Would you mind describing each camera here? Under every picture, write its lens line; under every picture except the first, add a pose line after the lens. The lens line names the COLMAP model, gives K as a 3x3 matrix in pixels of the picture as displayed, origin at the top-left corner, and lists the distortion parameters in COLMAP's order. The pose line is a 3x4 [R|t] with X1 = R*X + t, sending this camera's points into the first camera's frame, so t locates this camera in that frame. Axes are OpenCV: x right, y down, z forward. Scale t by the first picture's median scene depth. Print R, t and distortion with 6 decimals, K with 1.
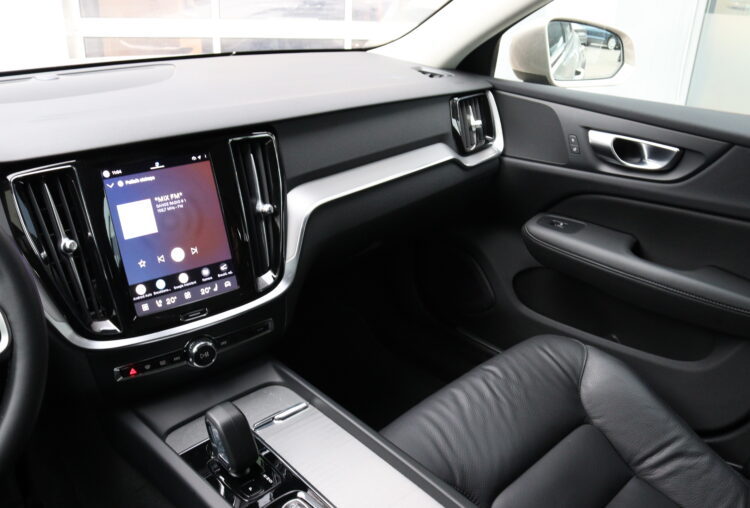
lens RADIAL K [[641.5, 0, 363.2], [0, 641.5, 252.3], [0, 0, 1]] dist [-0.089955, 0.023517]
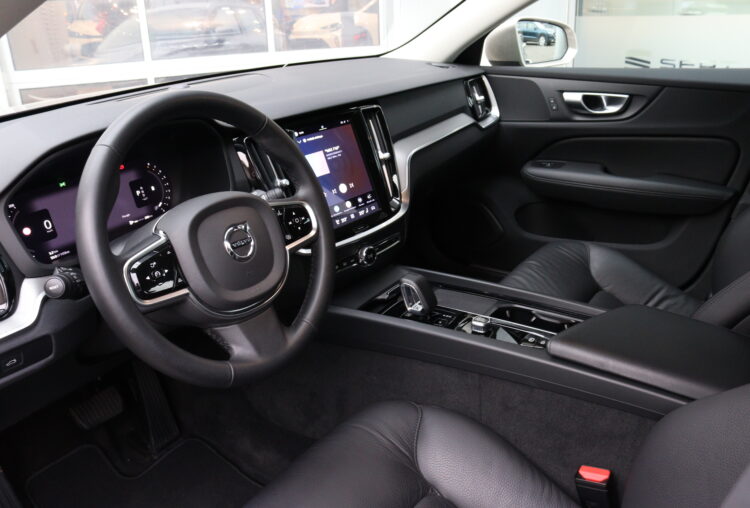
lens RADIAL K [[647.3, 0, 380.9], [0, 647.3, 251.2], [0, 0, 1]] dist [-0.078757, 0.021493]
pose [[0.971703, -0.138543, 0.191309, -0.387312], [0.148071, 0.988308, -0.036371, 0.160044], [-0.184033, 0.063669, 0.980856, -0.332408]]
